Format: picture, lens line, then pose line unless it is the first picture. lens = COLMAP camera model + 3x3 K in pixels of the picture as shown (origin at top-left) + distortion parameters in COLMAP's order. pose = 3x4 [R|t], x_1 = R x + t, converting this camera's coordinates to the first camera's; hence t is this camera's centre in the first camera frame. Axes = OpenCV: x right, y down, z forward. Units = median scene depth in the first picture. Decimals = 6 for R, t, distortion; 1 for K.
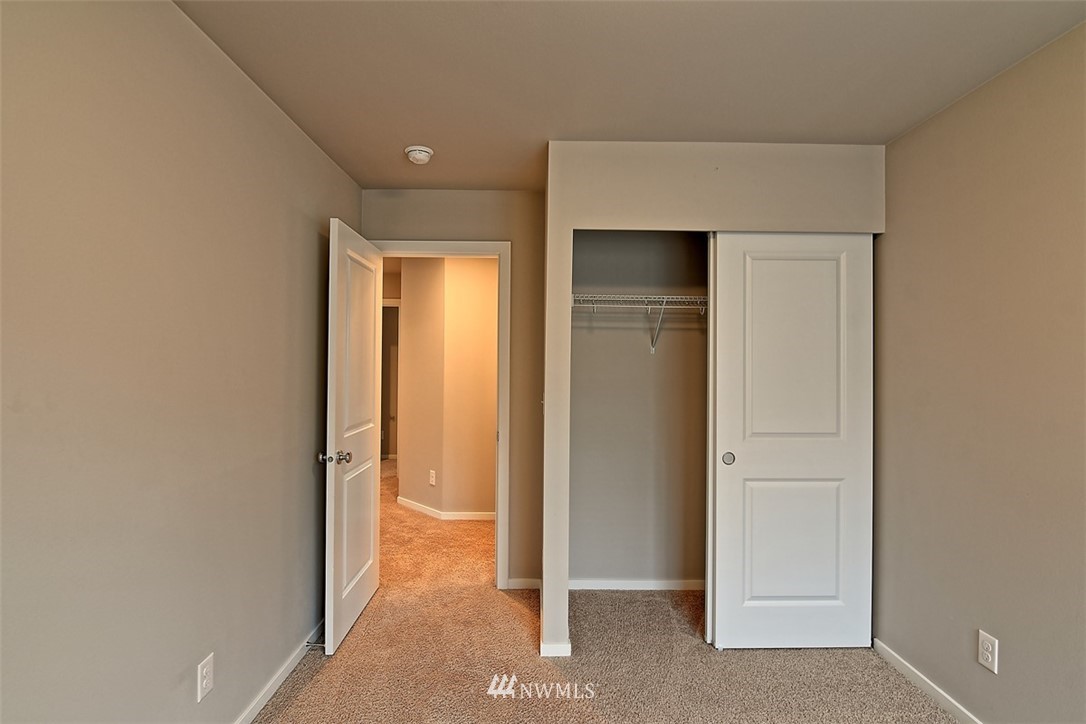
lens RADIAL K [[526.5, 0, 538.4], [0, 526.5, 358.1], [0, 0, 1]] dist [-0.008654, -0.009257]
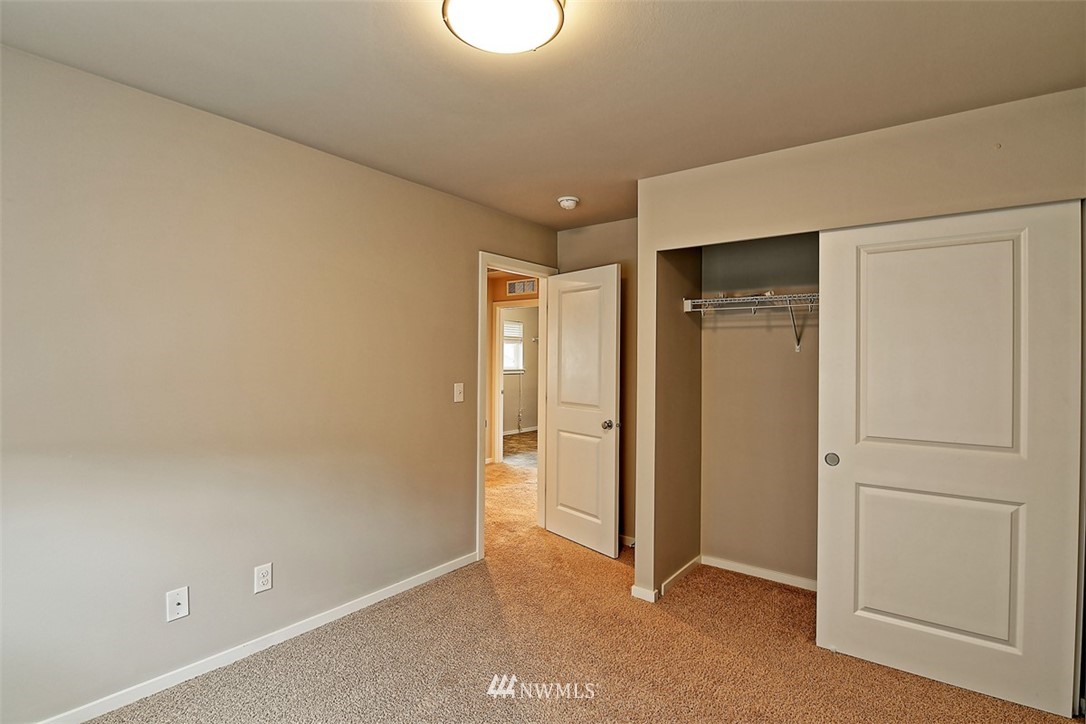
lens RADIAL K [[530.7, 0, 543.0], [0, 530.7, 362.0], [0, 0, 1]] dist [-0.003362, -0.027236]
pose [[0.801886, 0.011900, -0.597358, 0.502256], [-0.004932, 0.999899, 0.013298, -0.000925], [0.597456, -0.007717, 0.801865, -0.111777]]
